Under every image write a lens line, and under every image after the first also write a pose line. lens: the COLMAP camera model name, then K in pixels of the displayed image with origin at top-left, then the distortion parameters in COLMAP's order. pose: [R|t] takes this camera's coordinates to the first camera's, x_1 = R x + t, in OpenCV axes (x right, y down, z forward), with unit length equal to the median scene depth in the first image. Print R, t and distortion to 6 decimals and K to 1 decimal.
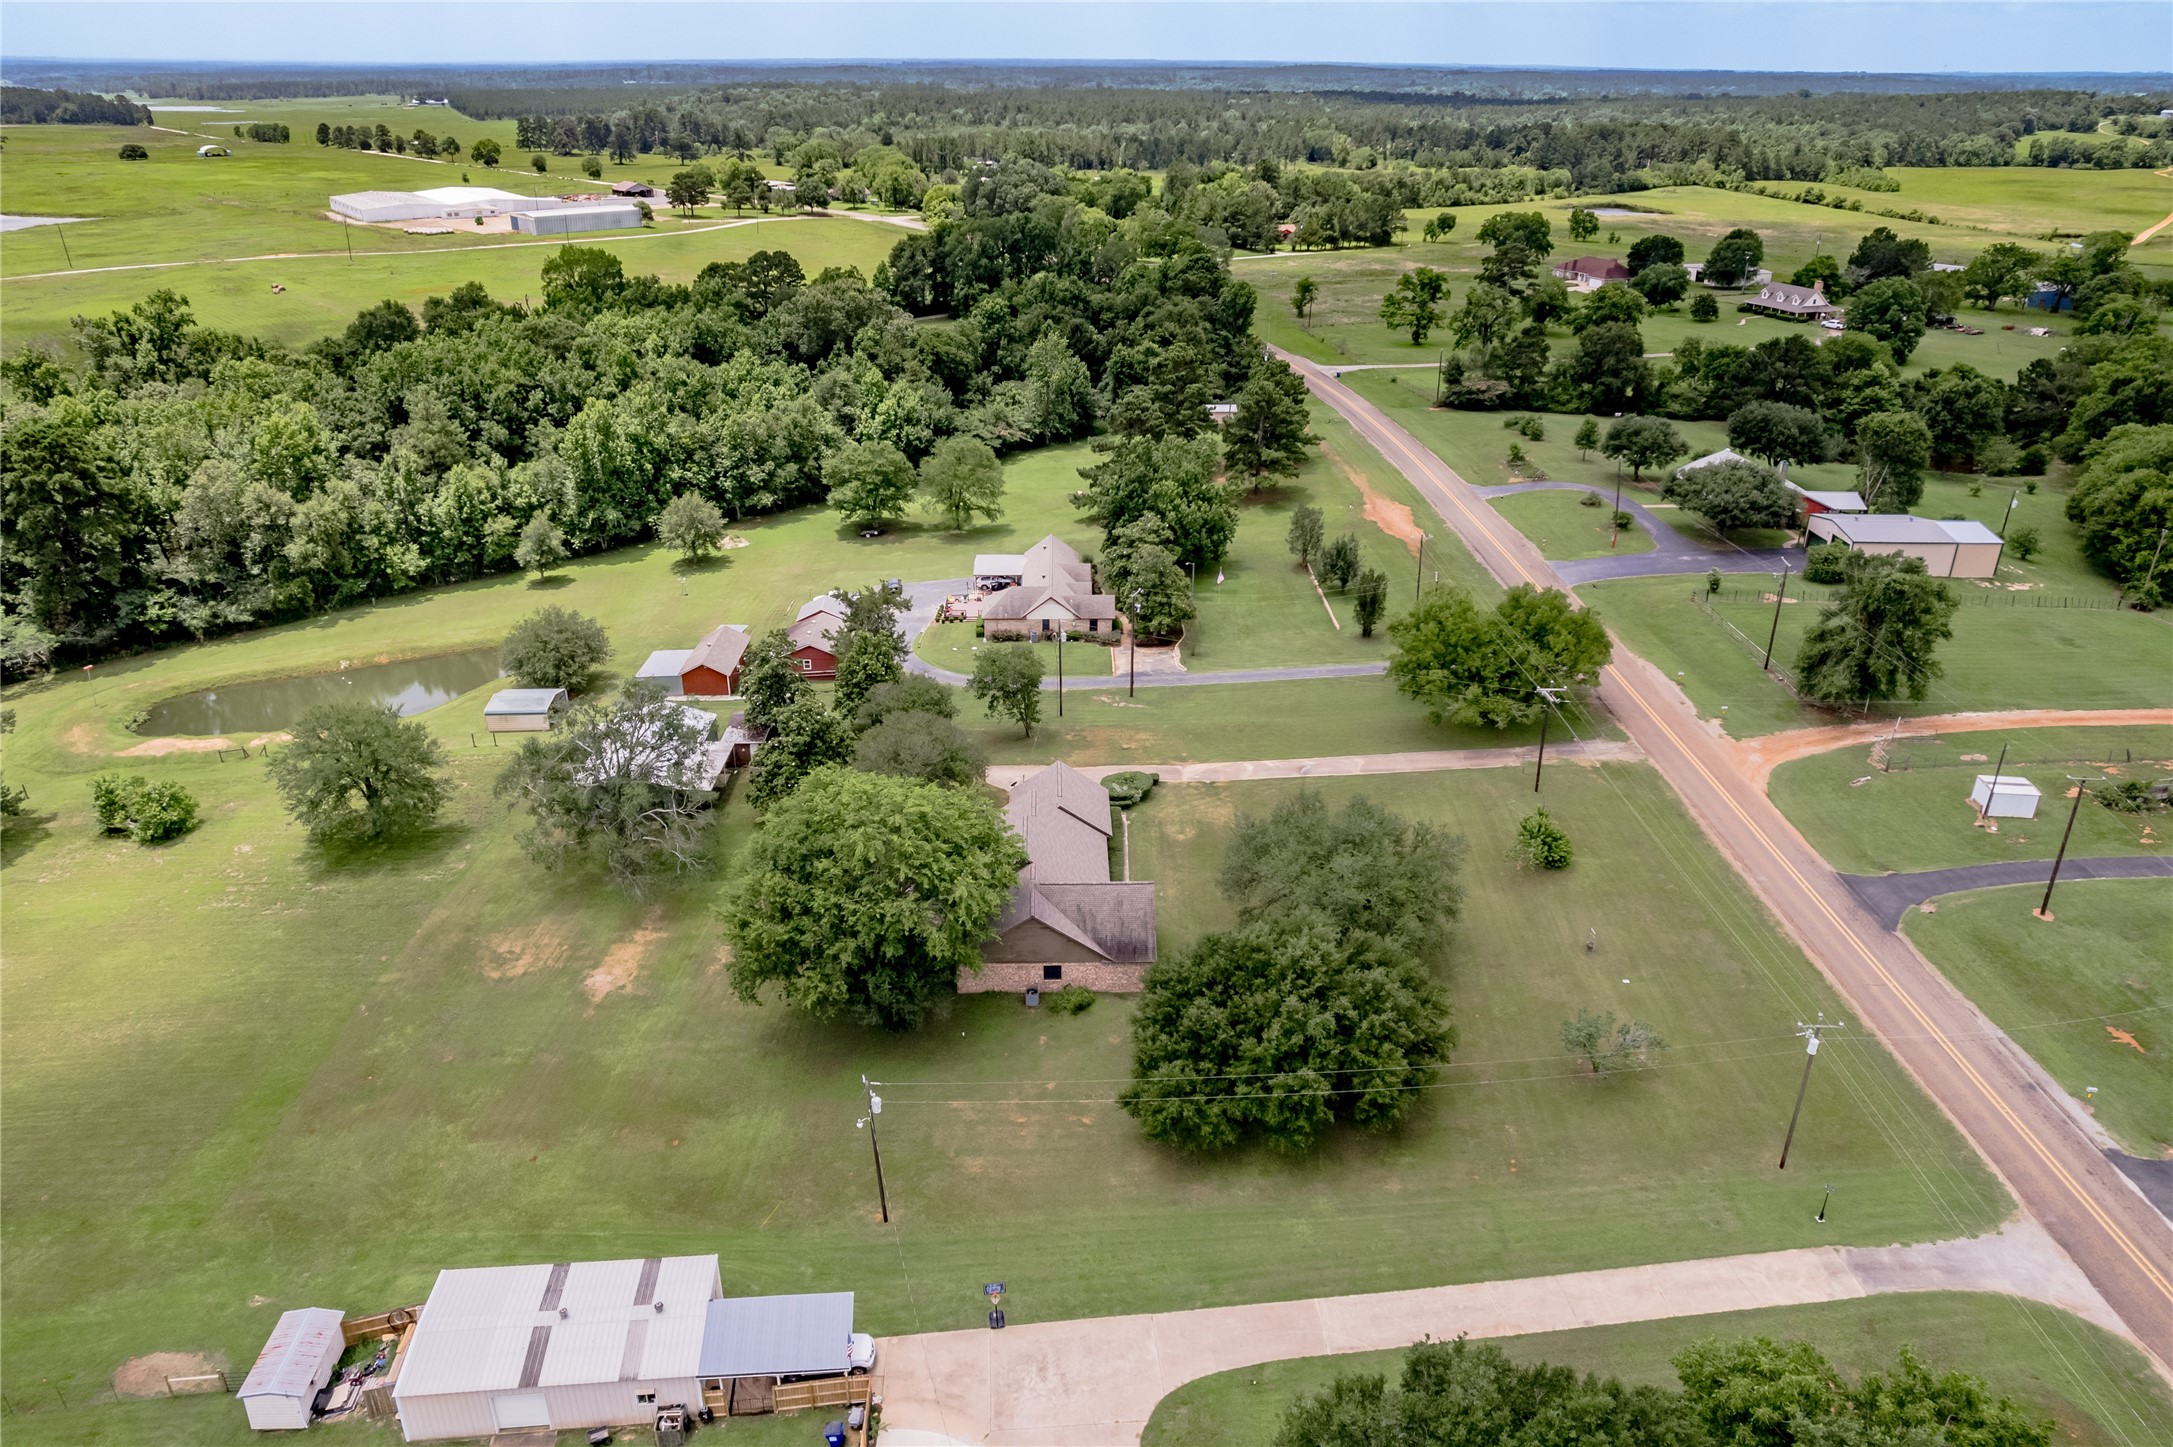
lens RADIAL K [[1466.6, 0, 1080.5], [0, 1466.6, 687.4], [0, 0, 1]] dist [-0.083225, 0.075650]
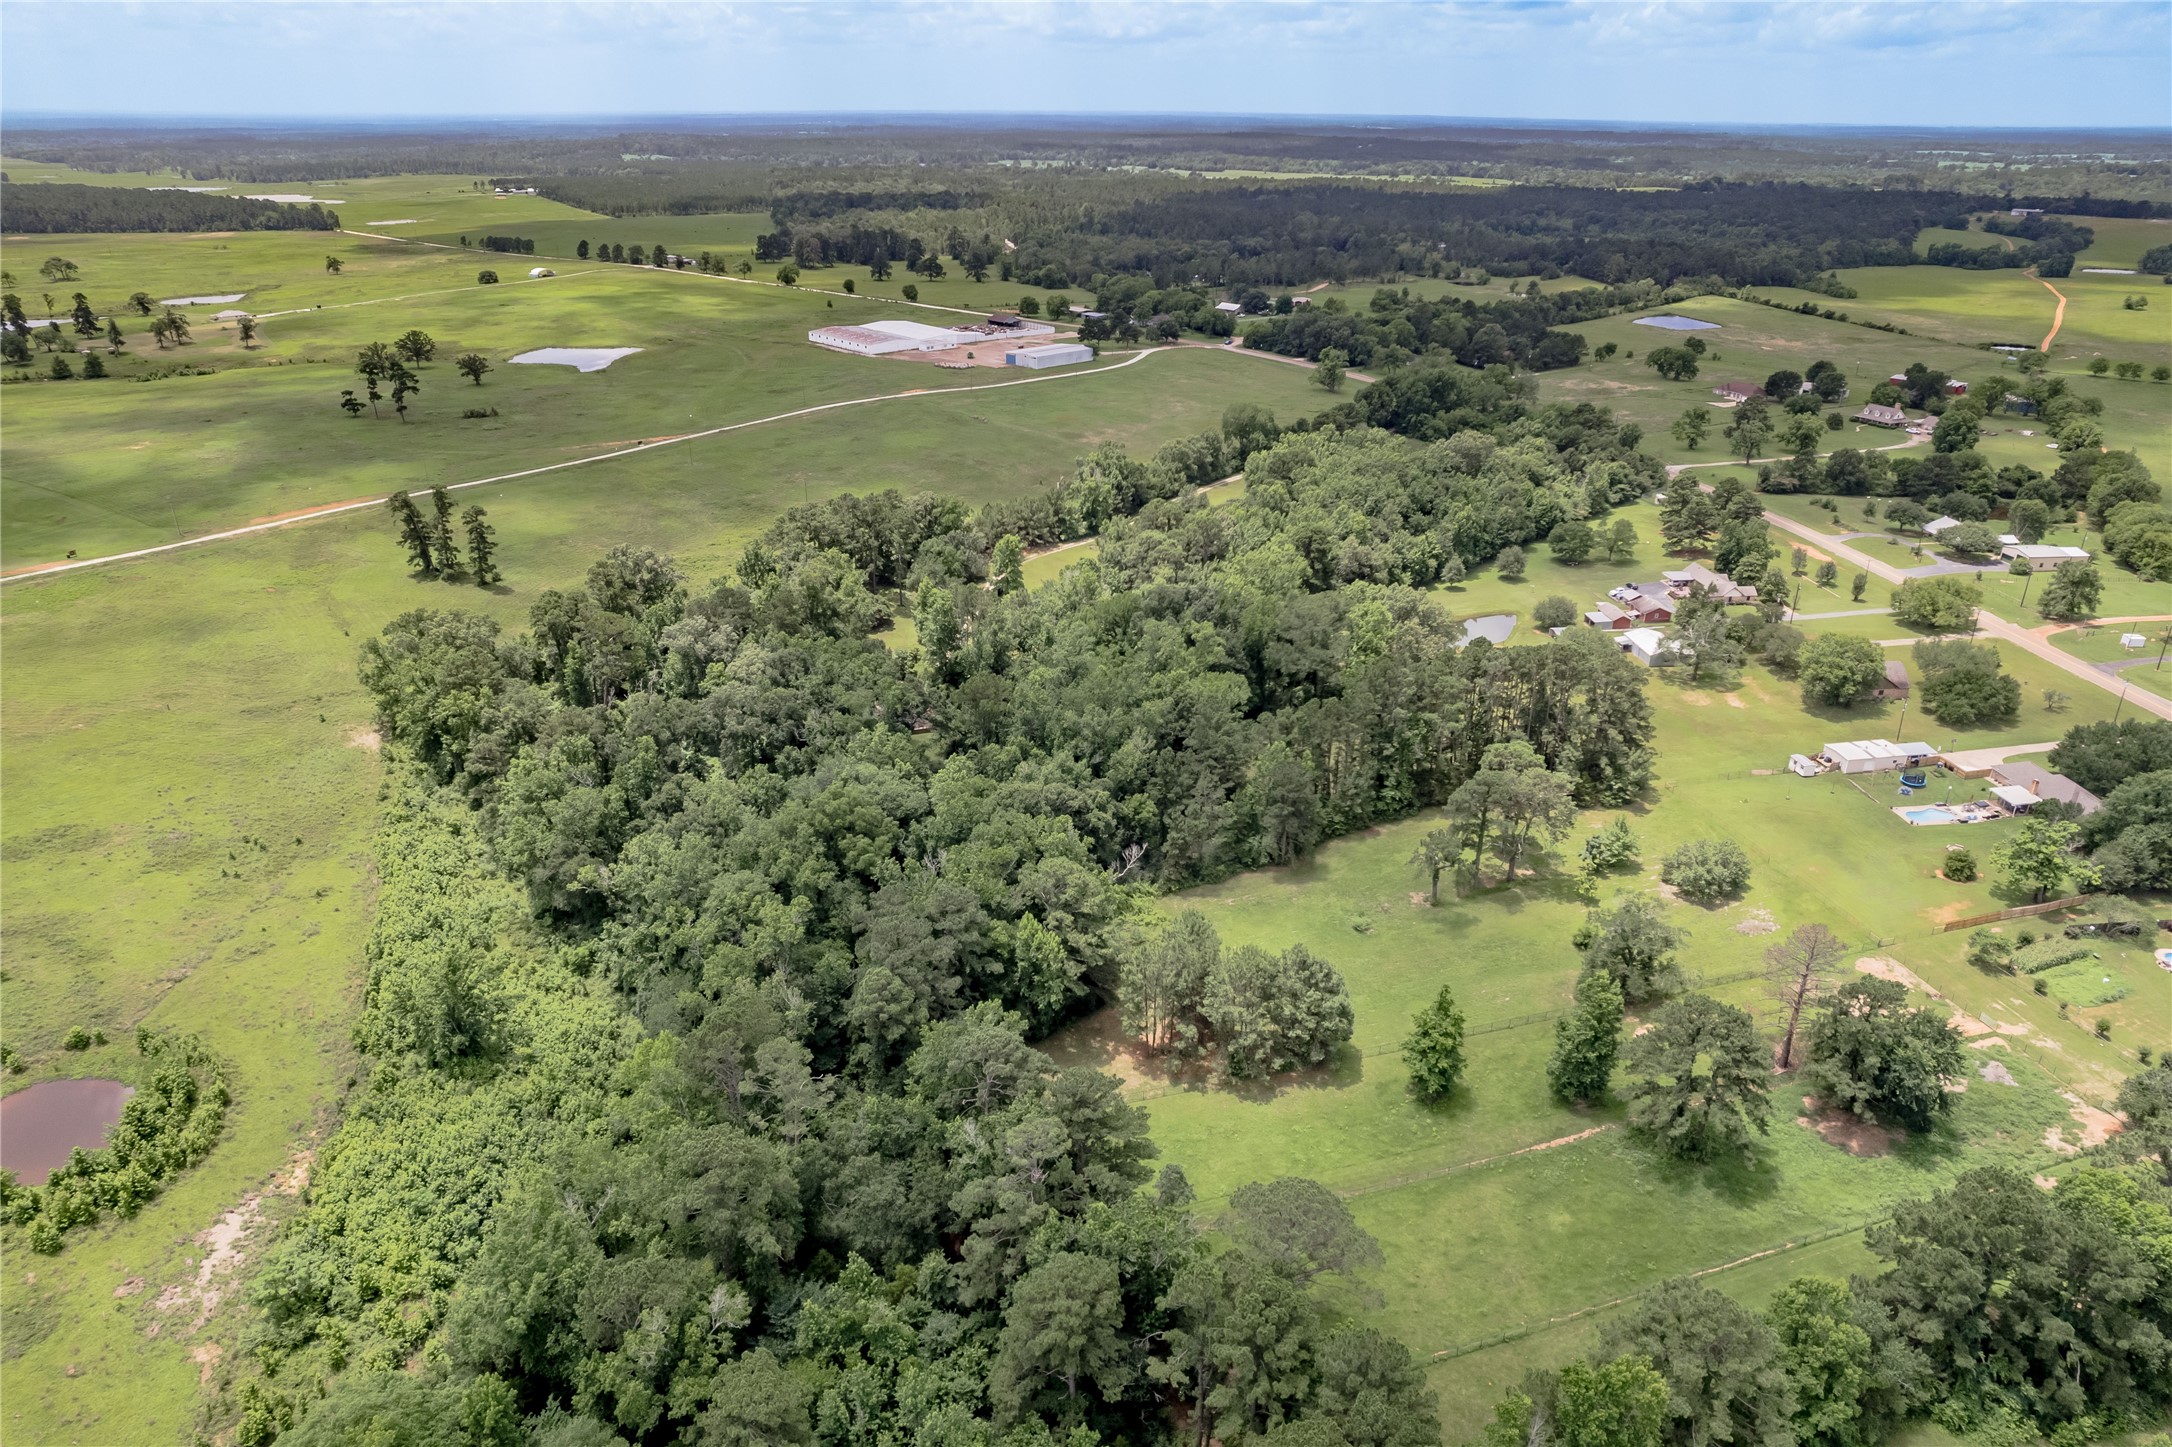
lens RADIAL K [[1408.2, 0, 1086.0], [0, 1408.2, 723.5], [0, 0, 1]] dist [-0.069938, 0.056021]
pose [[0.997194, -0.031641, 0.067840, -1.067138], [0.031233, 0.999487, 0.007060, 0.098158], [-0.068029, -0.004921, 0.997671, -1.056755]]
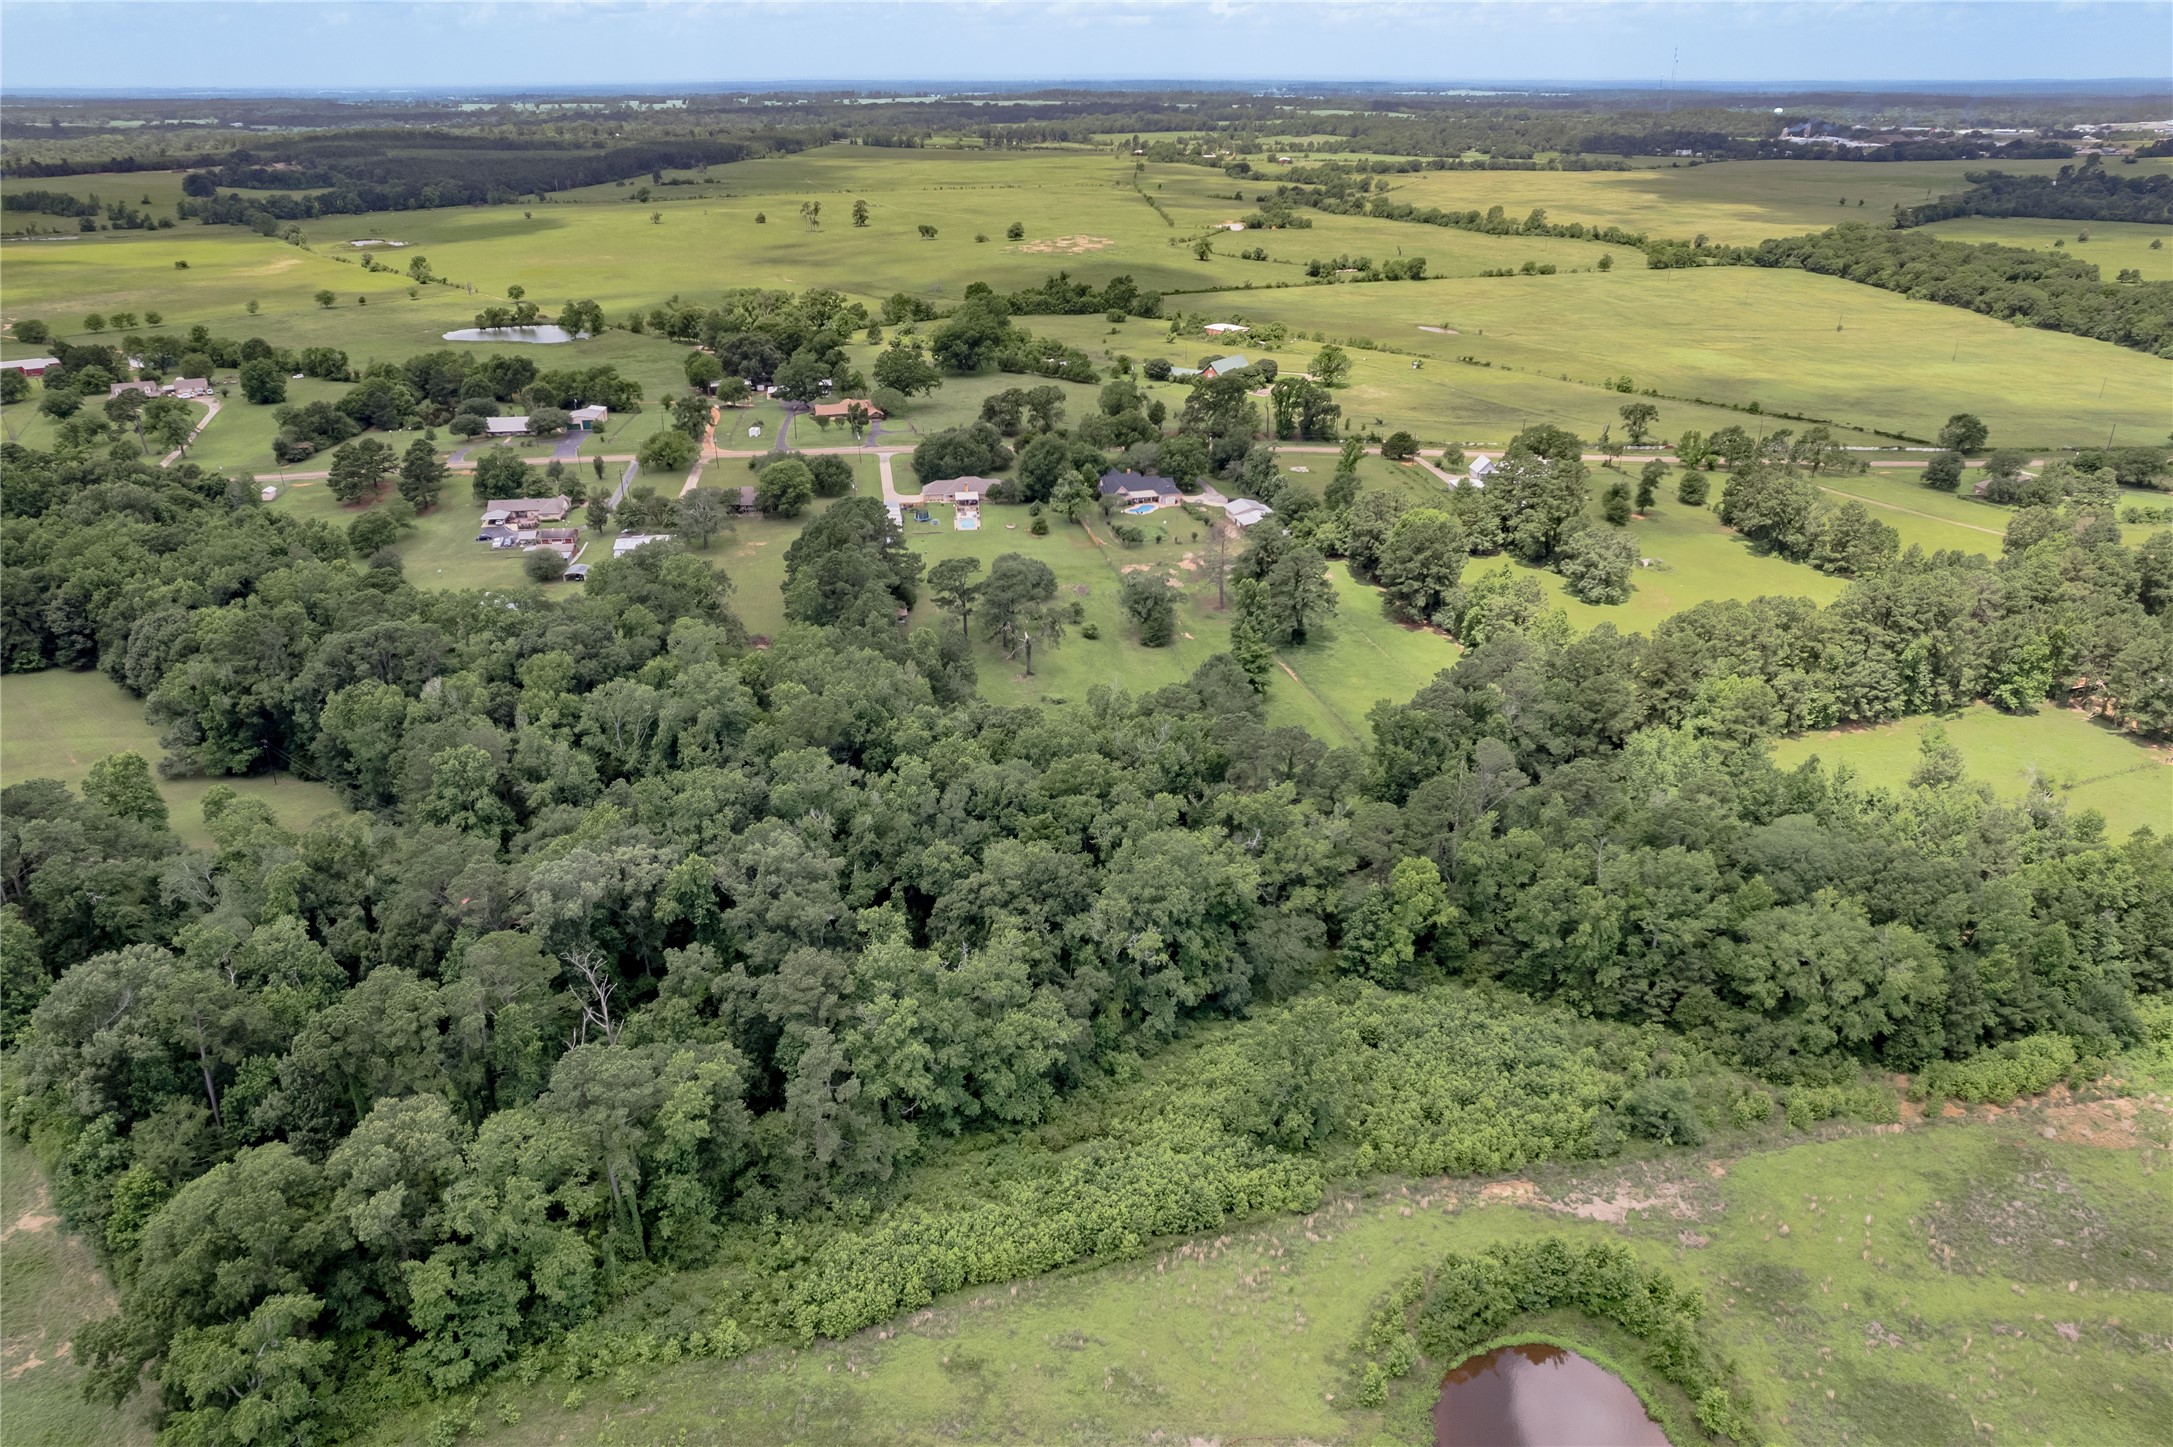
lens RADIAL K [[1408.8, 0, 1086.5], [0, 1408.8, 723.5], [0, 0, 1]] dist [-0.069938, 0.056021]
pose [[-0.071572, -0.428771, 0.900574, -2.213538], [0.403475, 0.813276, 0.419273, -0.352506], [-0.912187, 0.393367, 0.114790, -0.029061]]
